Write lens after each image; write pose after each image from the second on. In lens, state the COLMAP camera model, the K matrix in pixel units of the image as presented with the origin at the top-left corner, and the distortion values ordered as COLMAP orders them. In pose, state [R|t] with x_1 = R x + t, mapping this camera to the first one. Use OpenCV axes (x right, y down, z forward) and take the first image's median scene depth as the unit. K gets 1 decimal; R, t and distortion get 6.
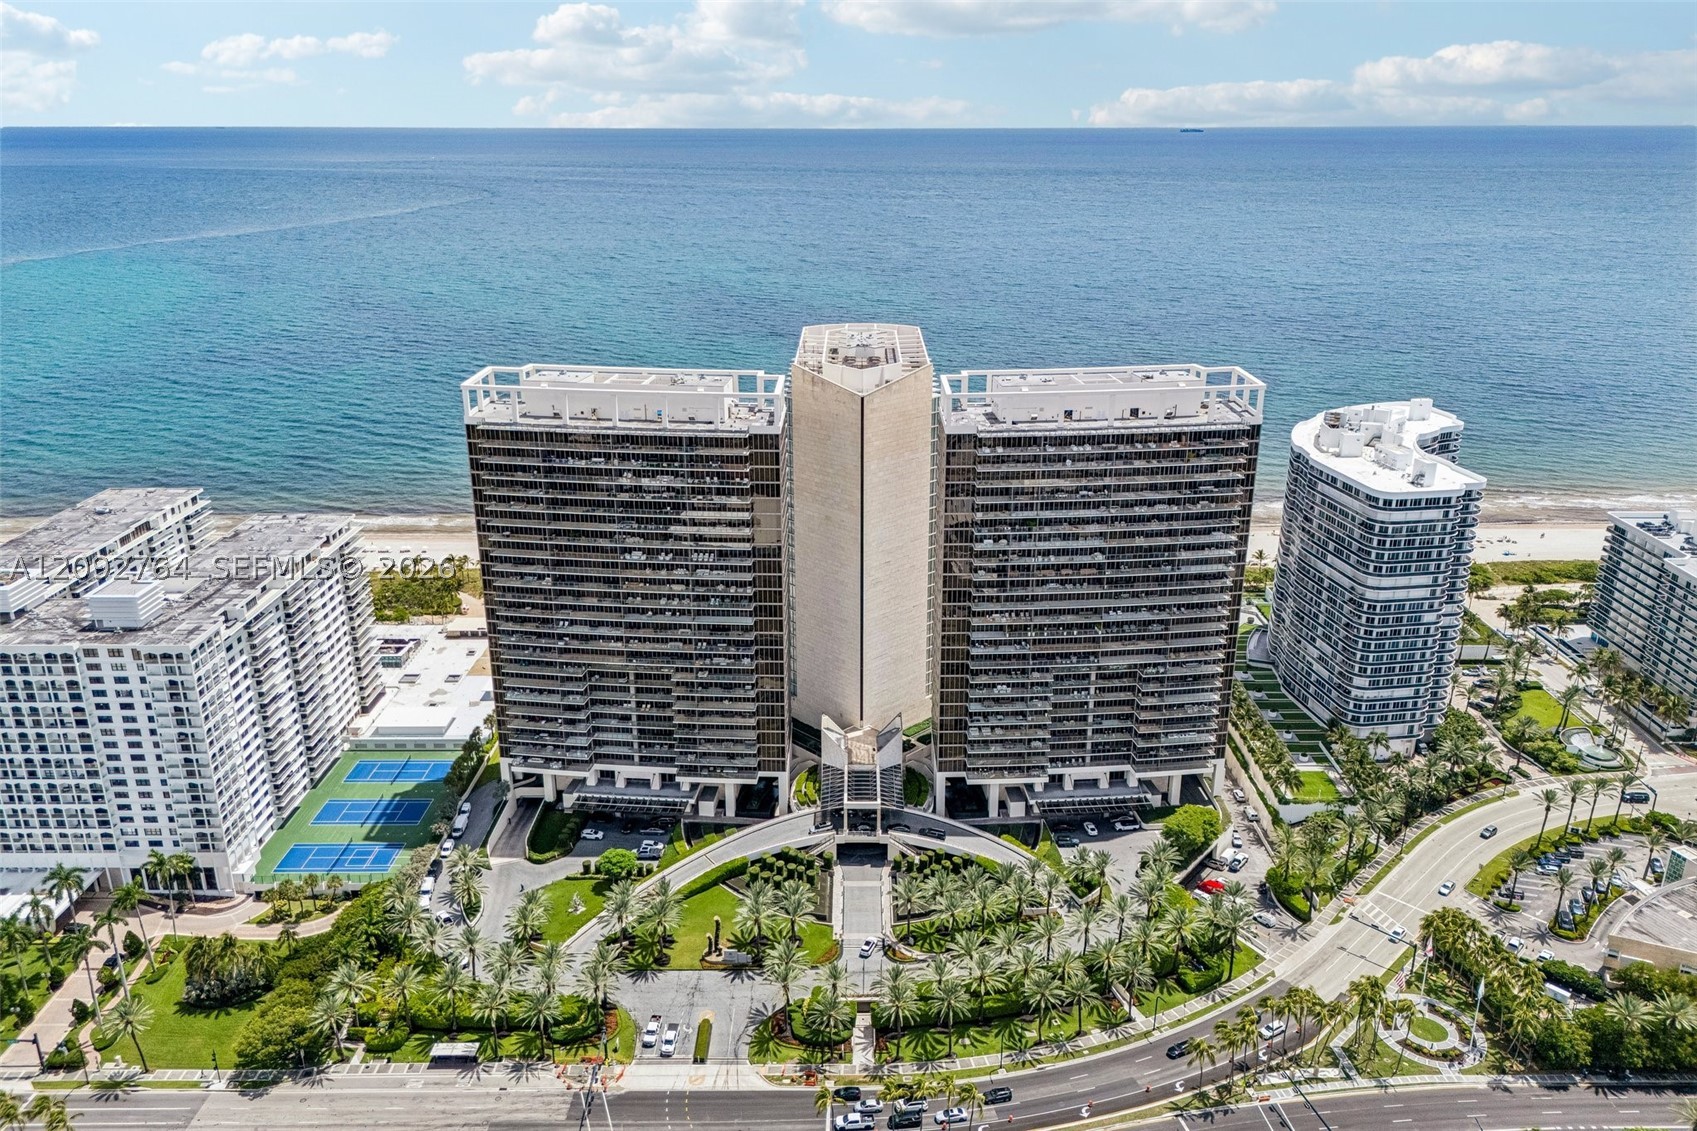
lens RADIAL K [[1175.6, 0, 821.0], [0, 1175.6, 566.8], [0, 0, 1]] dist [0.049572, -0.060934]
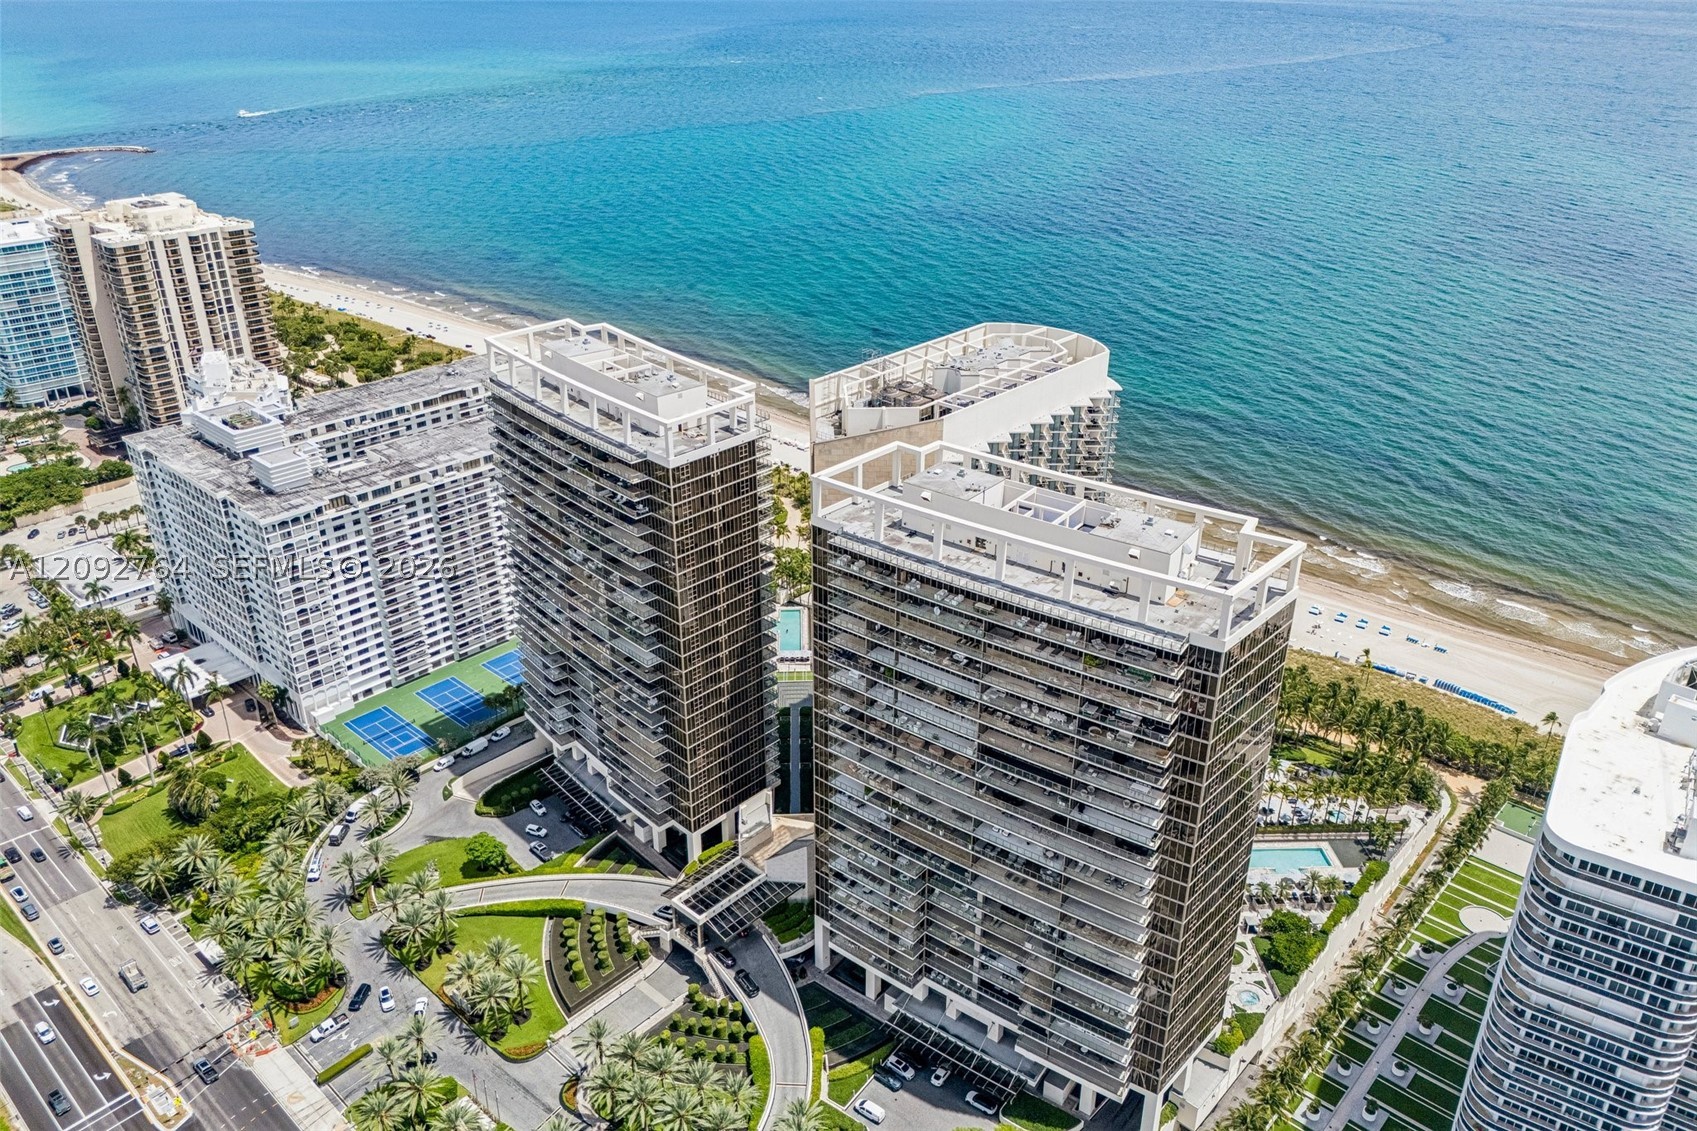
lens RADIAL K [[1175.6, 0, 821.0], [0, 1175.6, 566.8], [0, 0, 1]] dist [0.049572, -0.060934]
pose [[0.762660, 0.298724, -0.573684, 0.519019], [-0.234390, 0.954315, 0.185324, -0.215136], [0.602836, -0.006874, 0.797835, 0.374577]]
